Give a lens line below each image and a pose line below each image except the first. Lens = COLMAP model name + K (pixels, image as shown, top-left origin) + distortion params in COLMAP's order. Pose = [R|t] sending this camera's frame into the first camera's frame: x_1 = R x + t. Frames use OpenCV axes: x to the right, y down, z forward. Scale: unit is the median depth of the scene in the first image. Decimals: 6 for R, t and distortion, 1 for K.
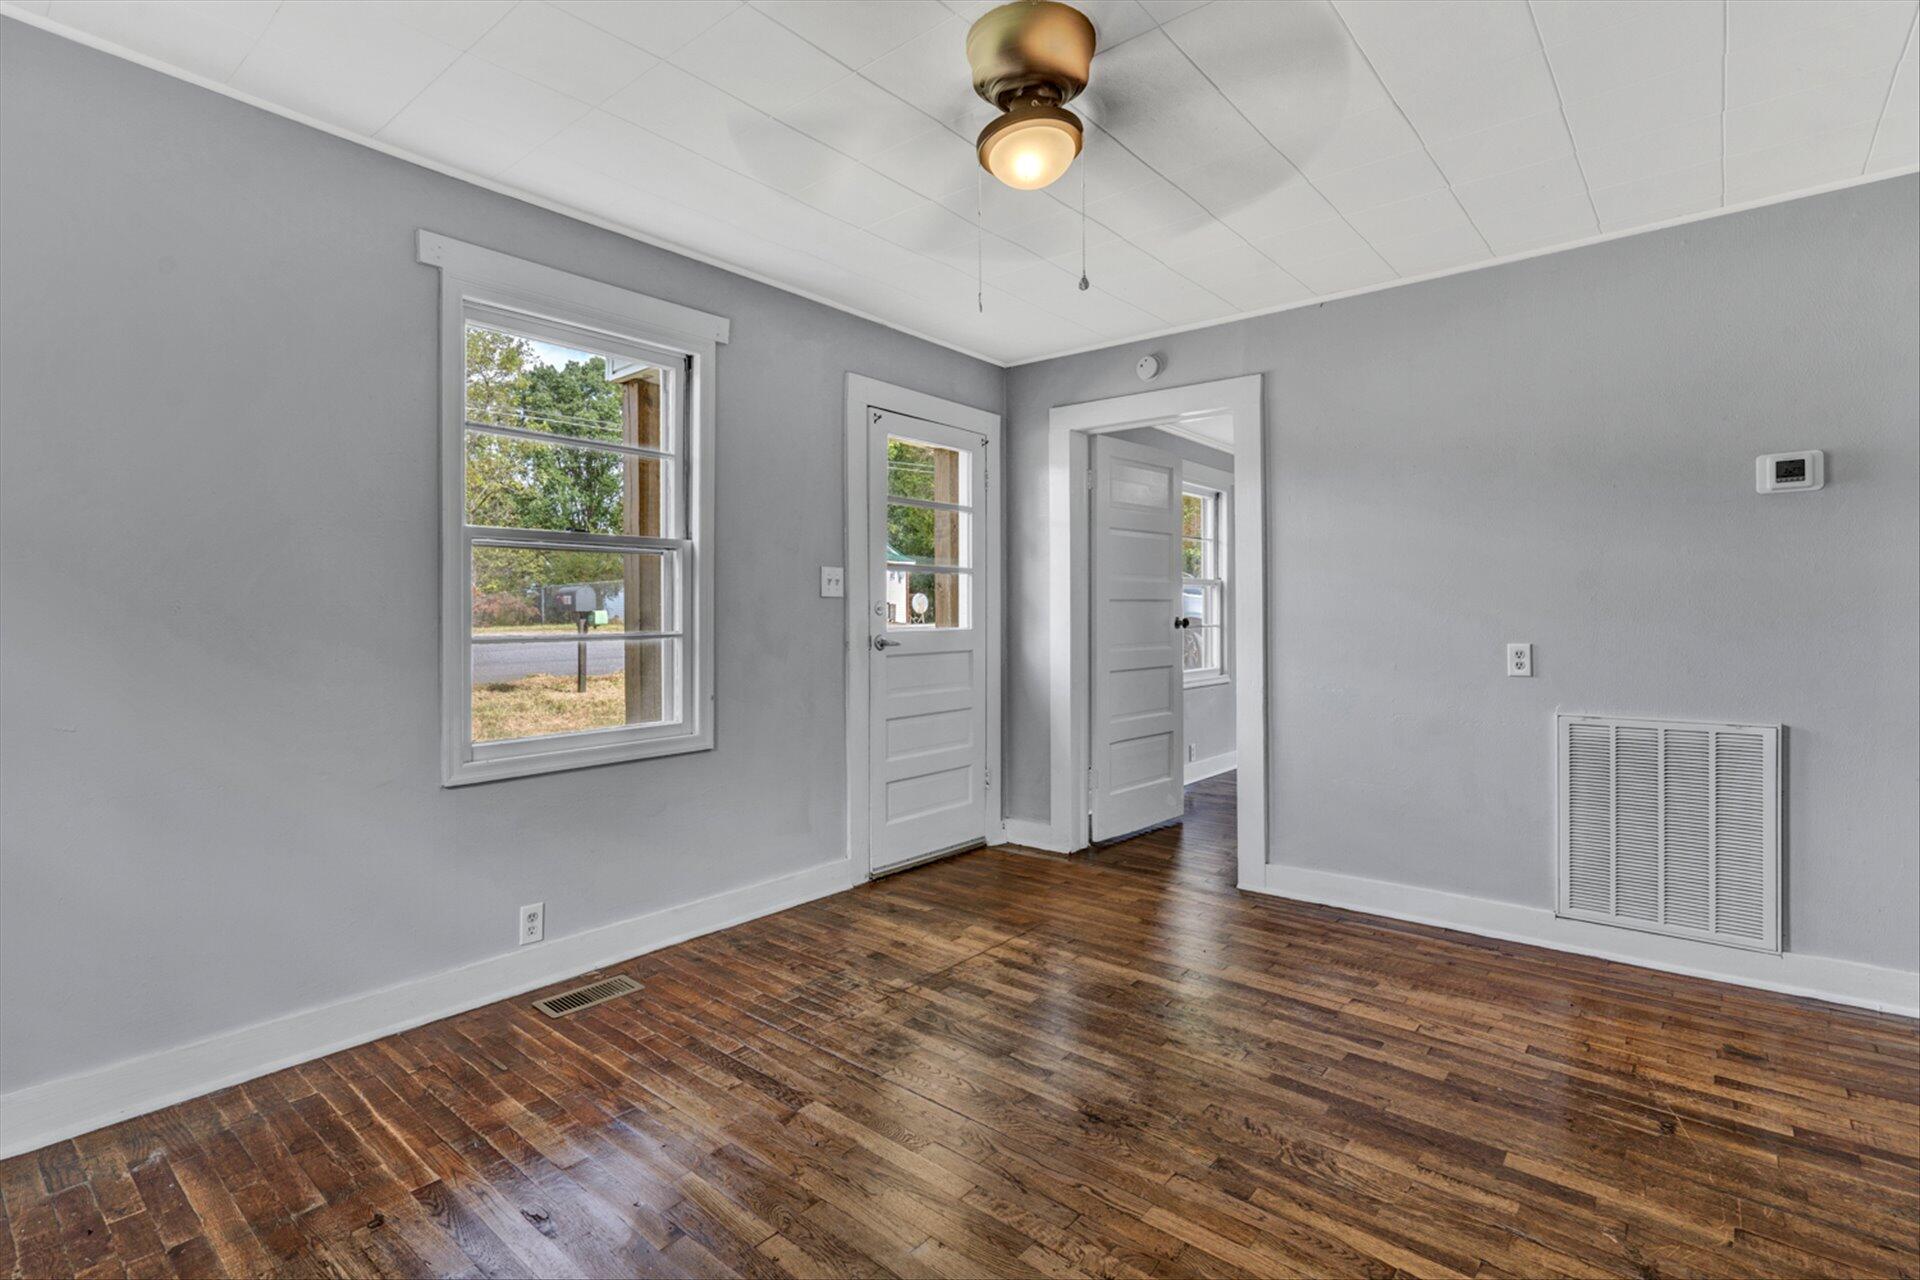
lens RADIAL K [[904.0, 0, 959.7], [0, 904.0, 614.8], [0, 0, 1]] dist [0.001508, 0.000983]
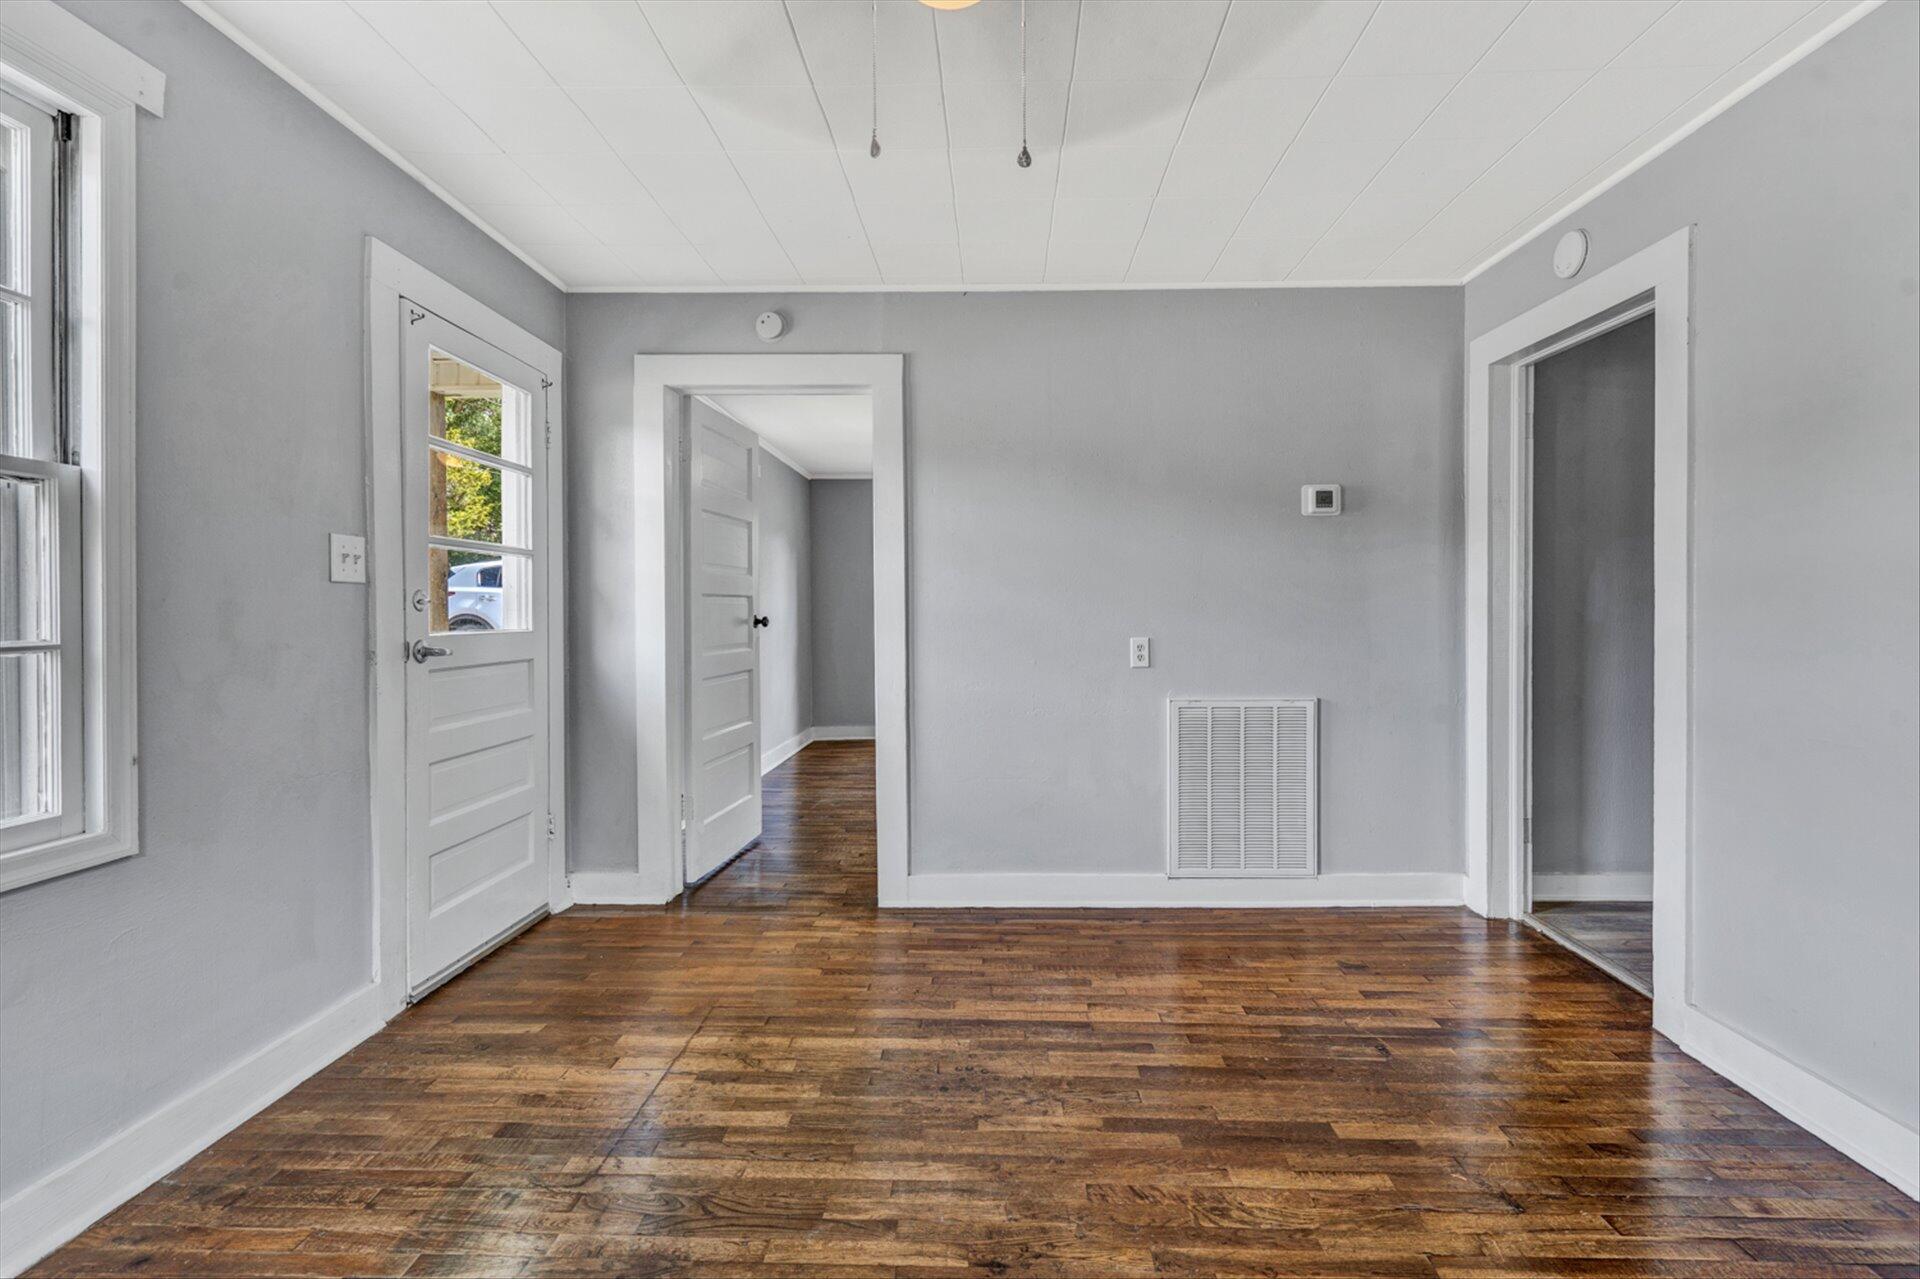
lens RADIAL K [[881.3, 0, 964.0], [0, 881.3, 623.1], [0, 0, 1]] dist [-0.005270, 0.004151]
pose [[0.786363, -0.005385, 0.617742, -0.219293], [0.000215, 0.999964, 0.008443, 0.004863], [-0.617765, -0.006507, 0.786336, 0.291047]]
